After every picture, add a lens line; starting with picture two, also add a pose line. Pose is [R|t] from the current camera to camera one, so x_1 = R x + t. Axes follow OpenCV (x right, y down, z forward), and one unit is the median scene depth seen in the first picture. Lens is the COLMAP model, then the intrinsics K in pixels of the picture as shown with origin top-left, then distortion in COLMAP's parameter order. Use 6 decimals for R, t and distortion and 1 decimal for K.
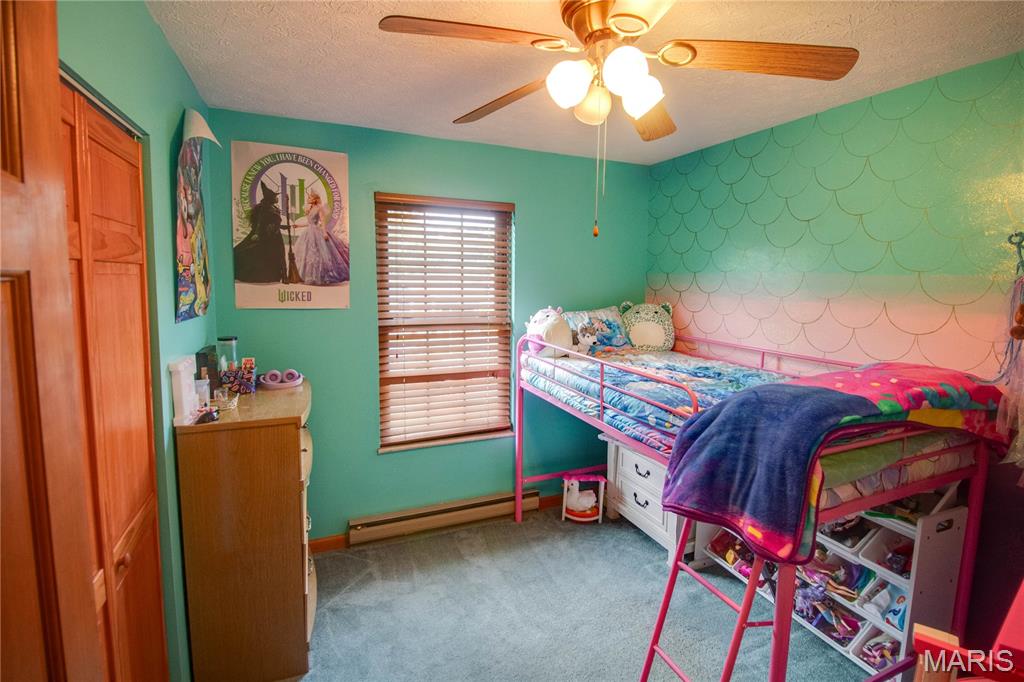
lens RADIAL K [[487.0, 0, 519.2], [0, 487.0, 323.1], [0, 0, 1]] dist [-0.001697, -0.012471]
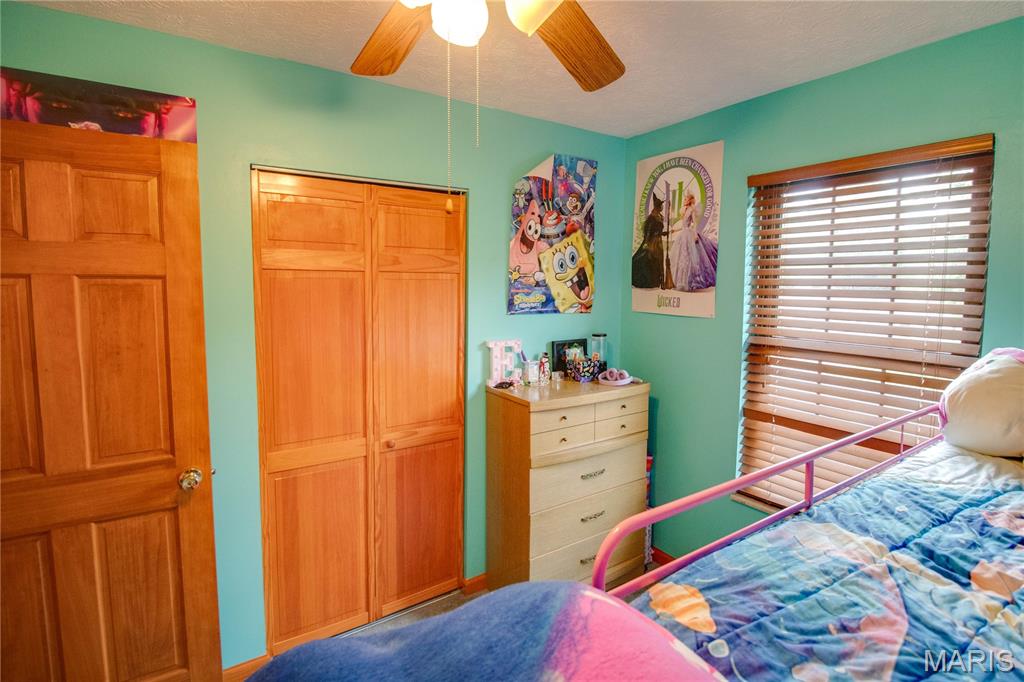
lens RADIAL K [[487.0, 0, 519.2], [0, 487.0, 323.1], [0, 0, 1]] dist [-0.001697, -0.012471]
pose [[0.176641, 0.069206, -0.981839, 0.466516], [-0.093750, 0.994173, 0.053209, -0.036914], [0.979800, 0.082649, 0.182100, 0.526251]]
